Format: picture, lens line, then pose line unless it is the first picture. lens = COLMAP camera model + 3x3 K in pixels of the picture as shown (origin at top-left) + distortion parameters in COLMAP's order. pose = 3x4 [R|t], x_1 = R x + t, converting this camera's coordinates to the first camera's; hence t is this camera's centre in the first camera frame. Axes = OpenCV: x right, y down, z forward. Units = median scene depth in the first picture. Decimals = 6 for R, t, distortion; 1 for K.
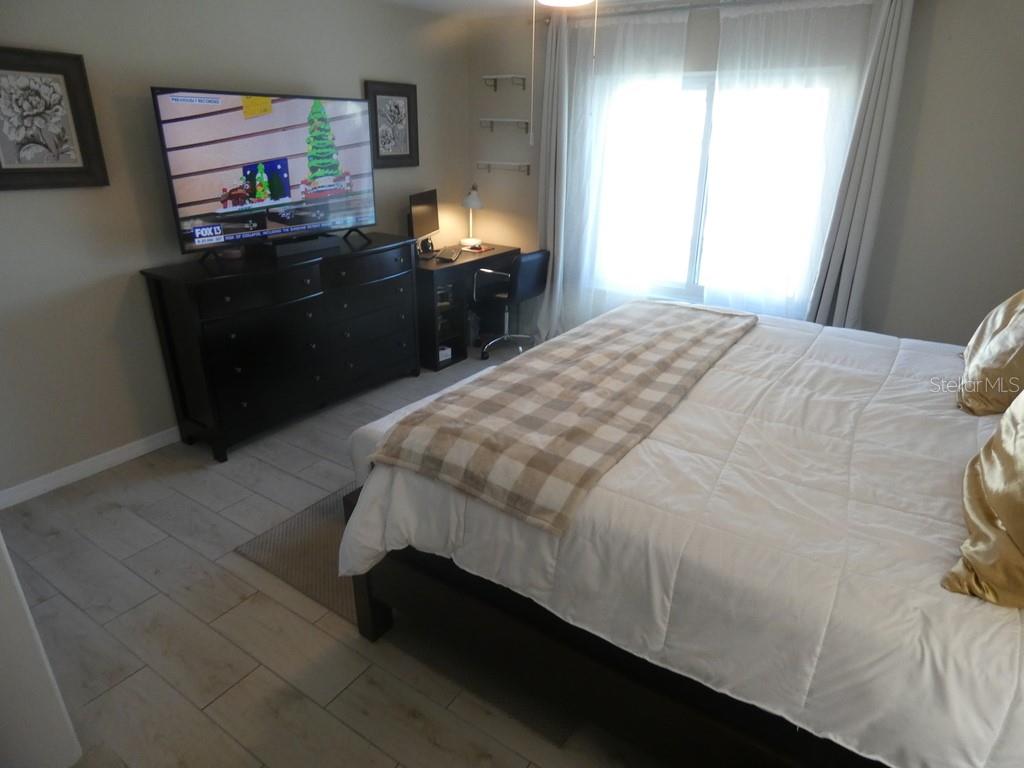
lens RADIAL K [[605.6, 0, 522.8], [0, 605.6, 378.2], [0, 0, 1]] dist [-0.004390, -0.003402]
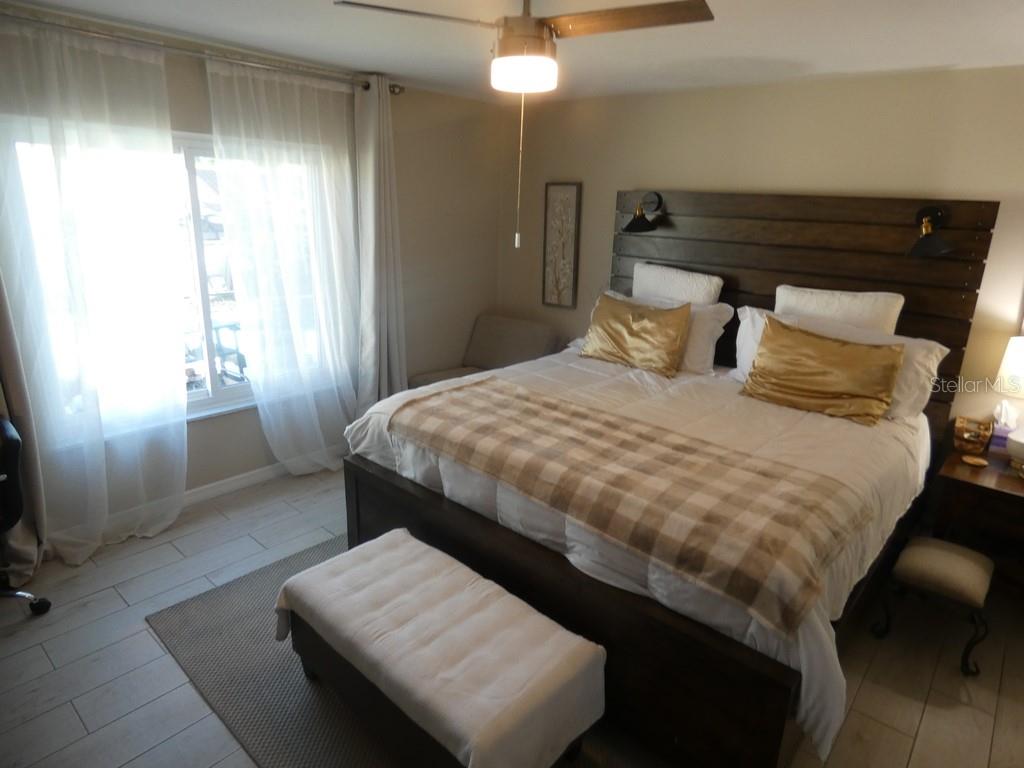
lens RADIAL K [[626.6, 0, 510.0], [0, 626.6, 387.0], [0, 0, 1]] dist [0.003484, 0.000266]
pose [[0.141499, -0.284219, 0.948260, -0.939039], [0.343846, 0.912370, 0.222153, -0.435072], [-0.928304, 0.294621, 0.226827, 0.942397]]
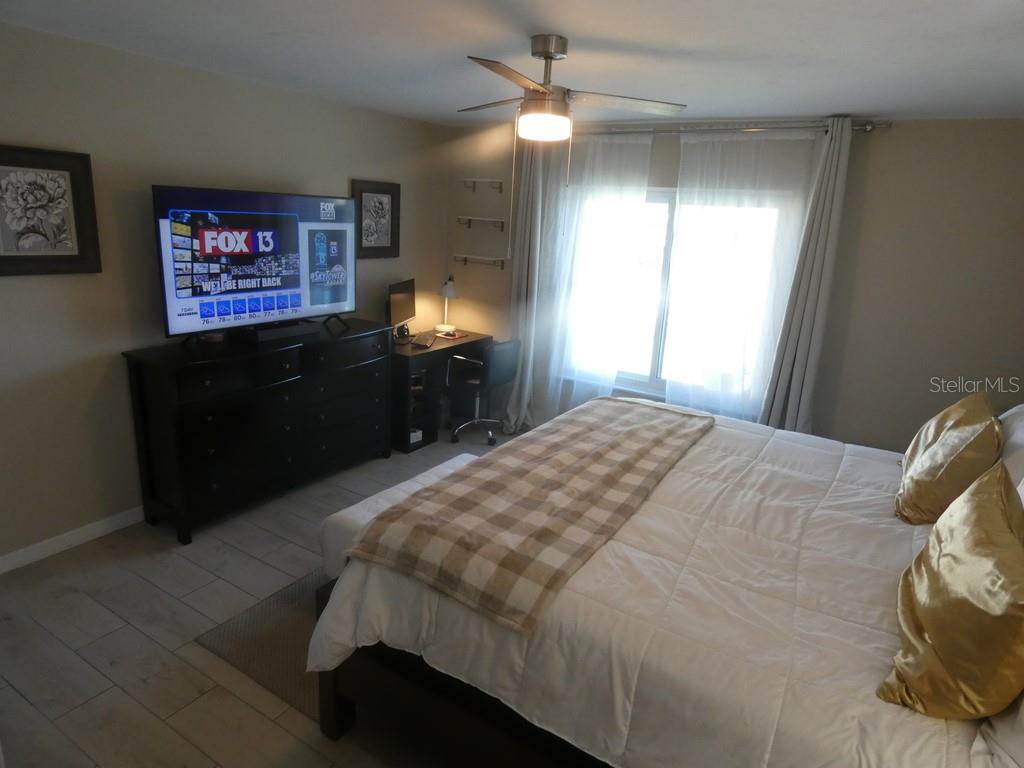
lens RADIAL K [[605.4, 0, 518.0], [0, 605.4, 381.2], [0, 0, 1]] dist [0.004827, 0.000819]
pose [[0.998378, 0.033386, 0.046112, -0.014613], [-0.027785, 0.992723, -0.117169, -0.040573], [-0.049688, 0.115698, 0.992041, -0.069332]]
